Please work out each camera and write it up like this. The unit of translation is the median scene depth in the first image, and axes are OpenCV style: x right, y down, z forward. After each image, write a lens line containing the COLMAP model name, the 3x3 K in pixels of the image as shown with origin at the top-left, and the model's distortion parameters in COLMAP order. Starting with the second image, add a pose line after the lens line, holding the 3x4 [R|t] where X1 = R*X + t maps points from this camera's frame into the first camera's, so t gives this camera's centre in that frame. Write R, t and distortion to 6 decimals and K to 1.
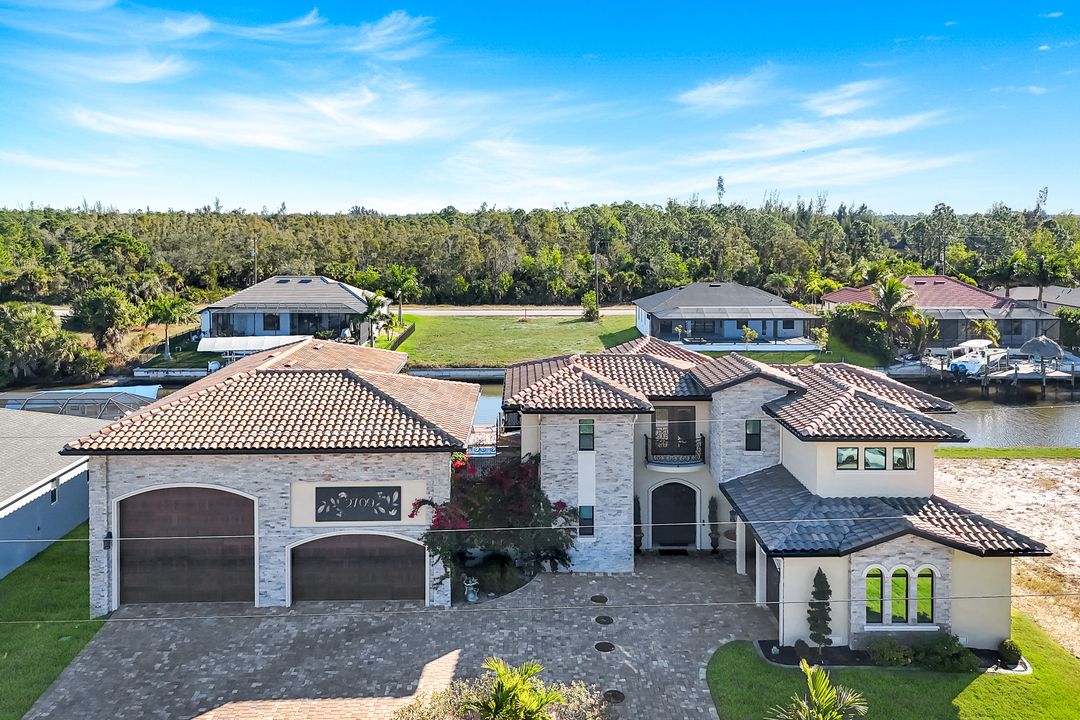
lens RADIAL K [[818.0, 0, 537.0], [0, 818.0, 207.7], [0, 0, 1]] dist [0.070375, -0.070381]
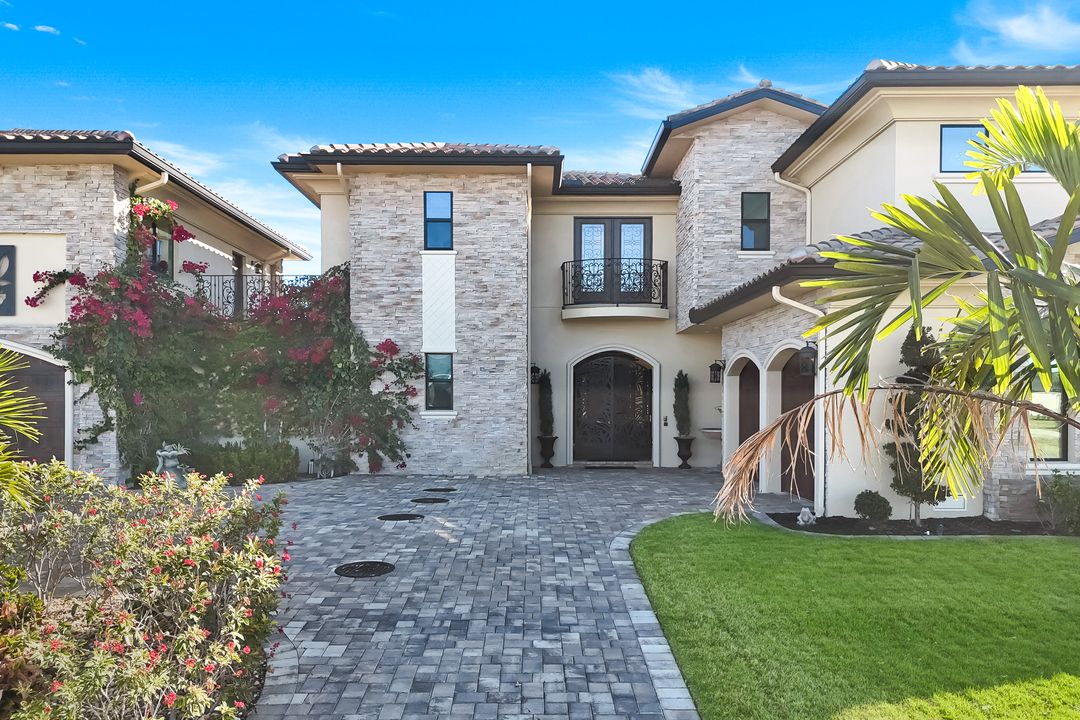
lens RADIAL K [[782.5, 0, 545.9], [0, 782.5, 403.4], [0, 0, 1]] dist [0.009942, -0.006509]
pose [[0.999989, -0.002931, -0.003705, 0.143106], [0.002983, 0.999897, 0.014064, 0.423916], [0.003664, -0.014075, 0.999894, 0.548058]]
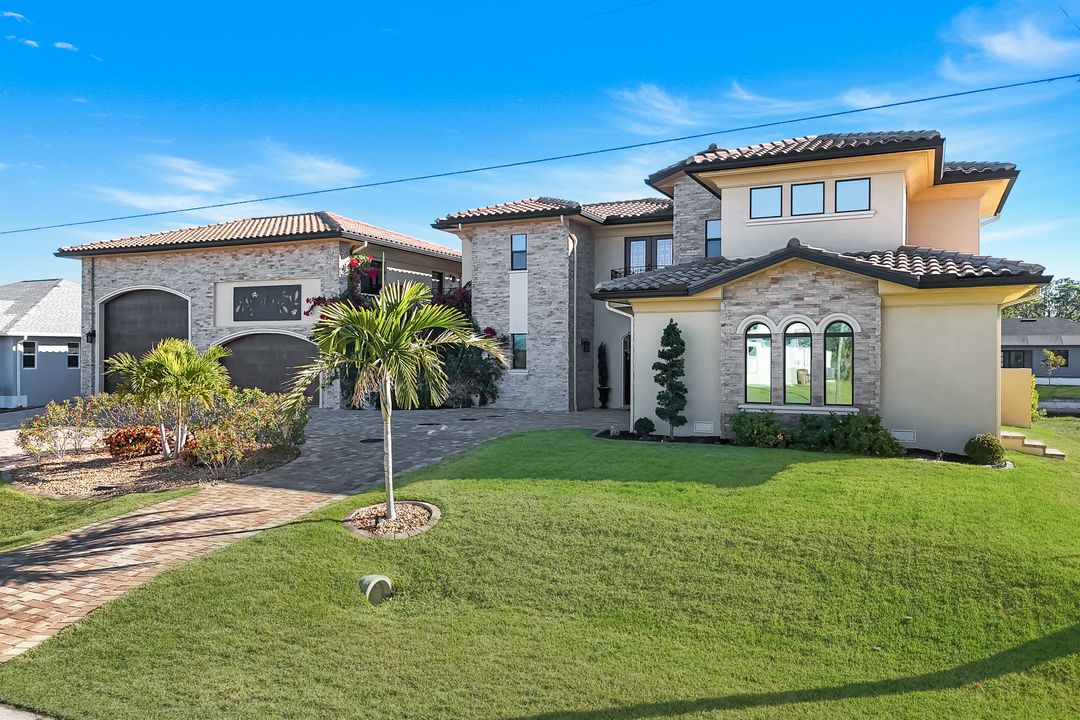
lens RADIAL K [[774.1, 0, 562.2], [0, 774.1, 357.8], [0, 0, 1]] dist [0.026758, -0.002660]
pose [[0.902518, -0.001537, -0.430650, 0.487576], [0.006021, 0.999941, 0.009050, 0.415638], [0.430611, -0.010761, 0.902474, 0.327041]]
